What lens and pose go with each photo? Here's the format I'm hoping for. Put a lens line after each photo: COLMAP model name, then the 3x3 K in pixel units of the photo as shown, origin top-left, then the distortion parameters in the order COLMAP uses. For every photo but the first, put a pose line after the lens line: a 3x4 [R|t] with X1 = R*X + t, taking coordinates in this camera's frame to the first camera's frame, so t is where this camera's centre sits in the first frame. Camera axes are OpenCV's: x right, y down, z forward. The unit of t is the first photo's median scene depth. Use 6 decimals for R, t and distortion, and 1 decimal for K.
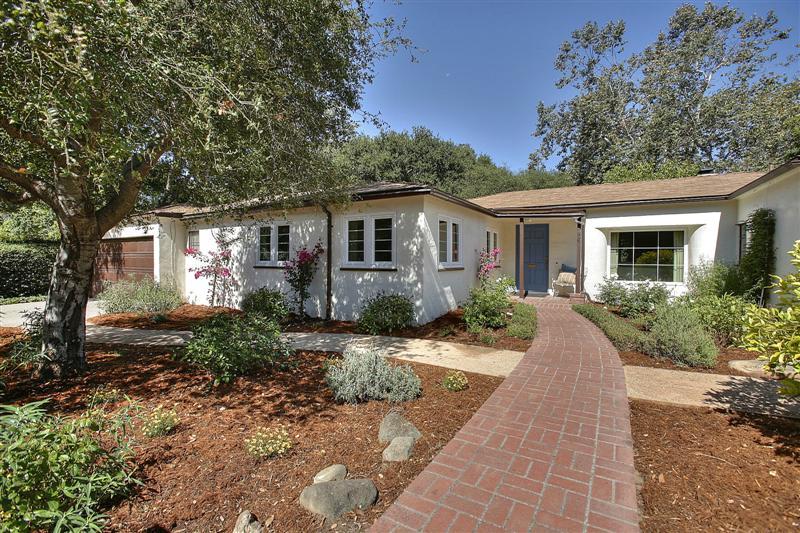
lens RADIAL K [[373.4, 0, 400.0], [0, 373.4, 266.5], [0, 0, 1]] dist [-0.048784, 0.027459]
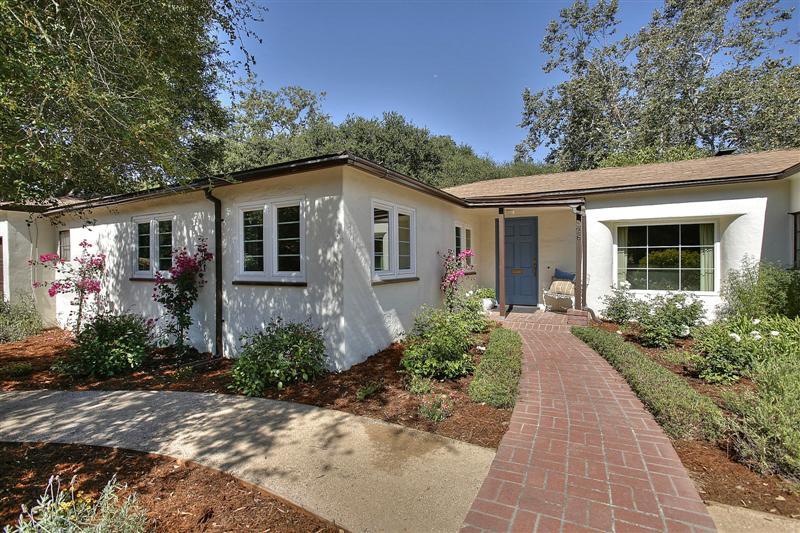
lens RADIAL K [[373.4, 0, 400.0], [0, 373.4, 266.5], [0, 0, 1]] dist [-0.048784, 0.027459]
pose [[0.999584, -0.011971, 0.026252, 0.121853], [0.012085, 0.999918, -0.004195, -0.015497], [-0.026200, 0.004510, 0.999647, 0.306596]]
